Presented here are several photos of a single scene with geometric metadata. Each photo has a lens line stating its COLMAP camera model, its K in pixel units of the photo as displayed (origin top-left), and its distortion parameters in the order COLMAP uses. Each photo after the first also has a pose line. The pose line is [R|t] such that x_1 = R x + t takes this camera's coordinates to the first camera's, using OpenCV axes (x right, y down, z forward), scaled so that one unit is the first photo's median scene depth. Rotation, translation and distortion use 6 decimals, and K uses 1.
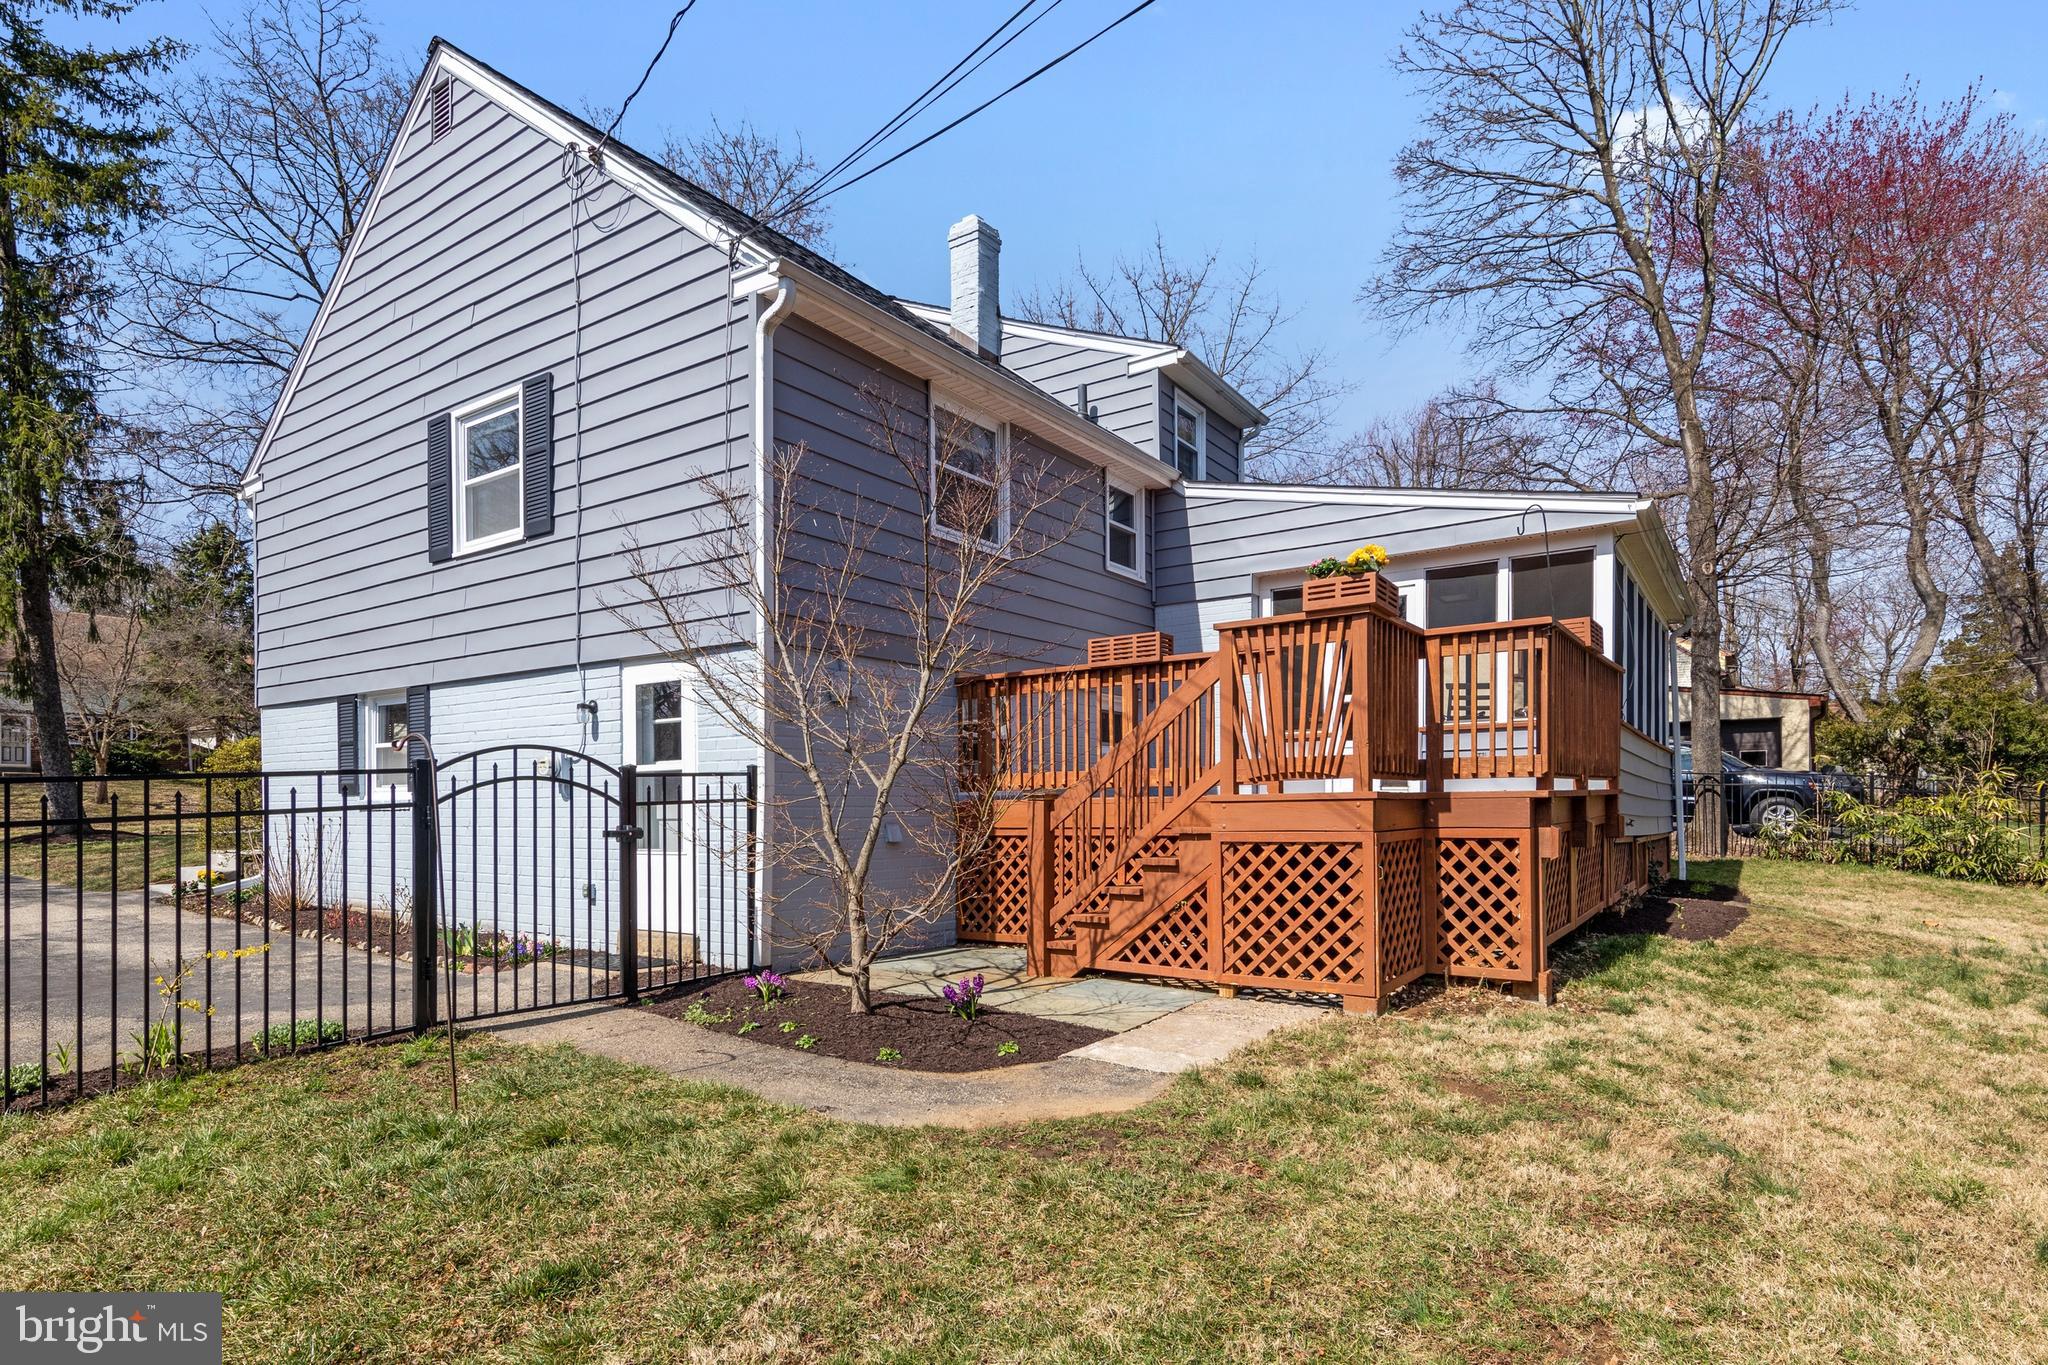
lens RADIAL K [[1037.1, 0, 1012.3], [0, 1037.1, 792.8], [0, 0, 1]] dist [0.007015, -0.004327]
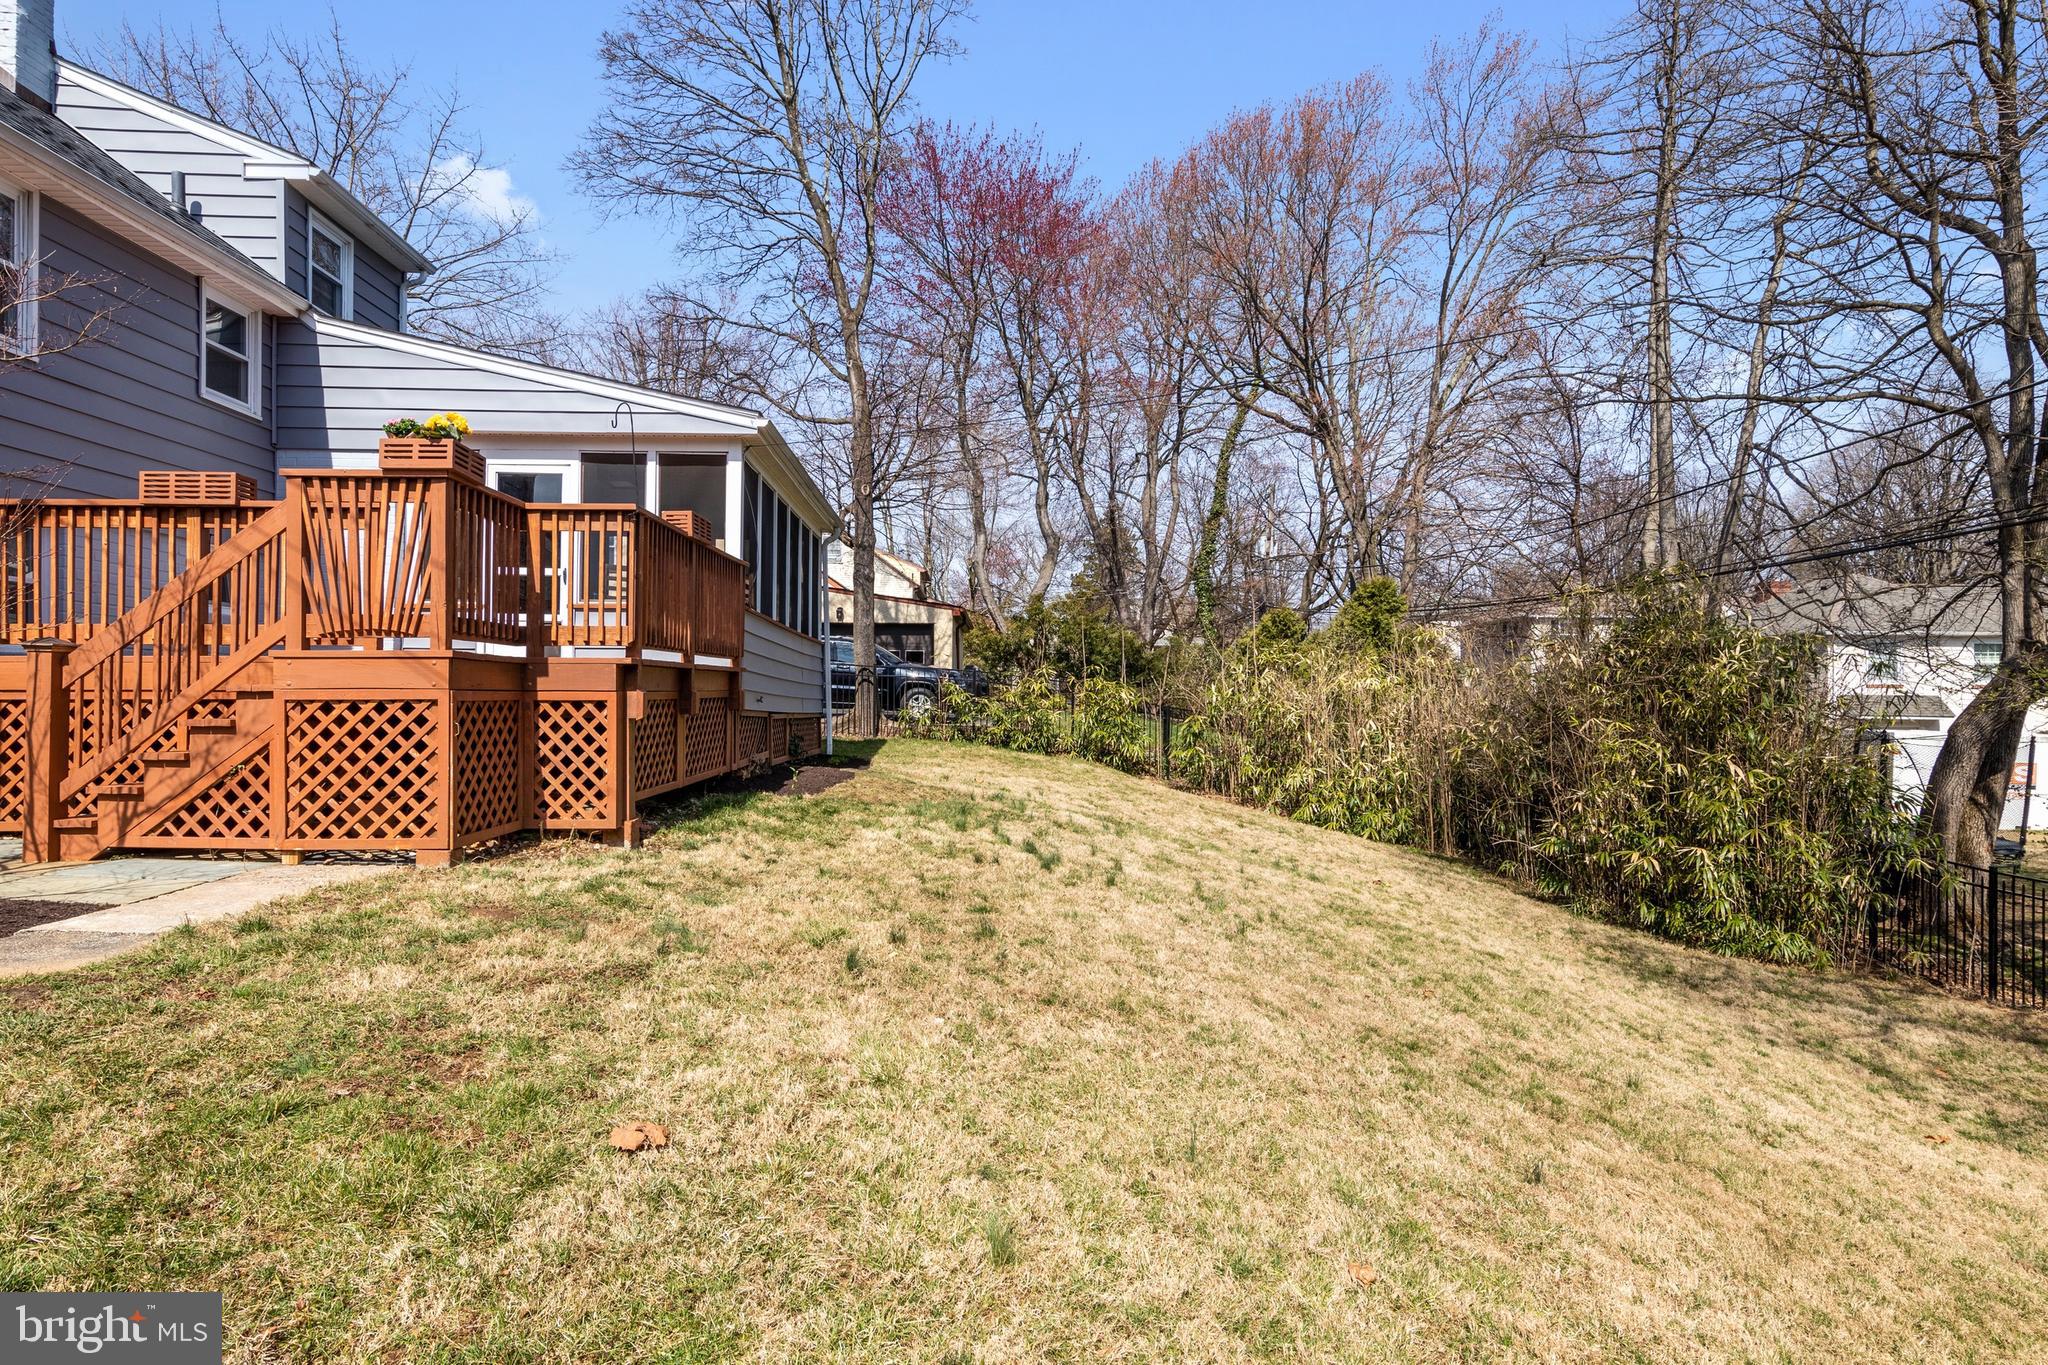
lens RADIAL K [[1111.7, 0, 1021.3], [0, 1111.7, 693.1], [0, 0, 1]] dist [0.003377, 0.000056]
pose [[0.798787, 0.017504, 0.601359, 0.110227], [-0.017109, 0.999833, -0.006377, 0.031246], [-0.601370, -0.005195, 0.798954, -0.188330]]
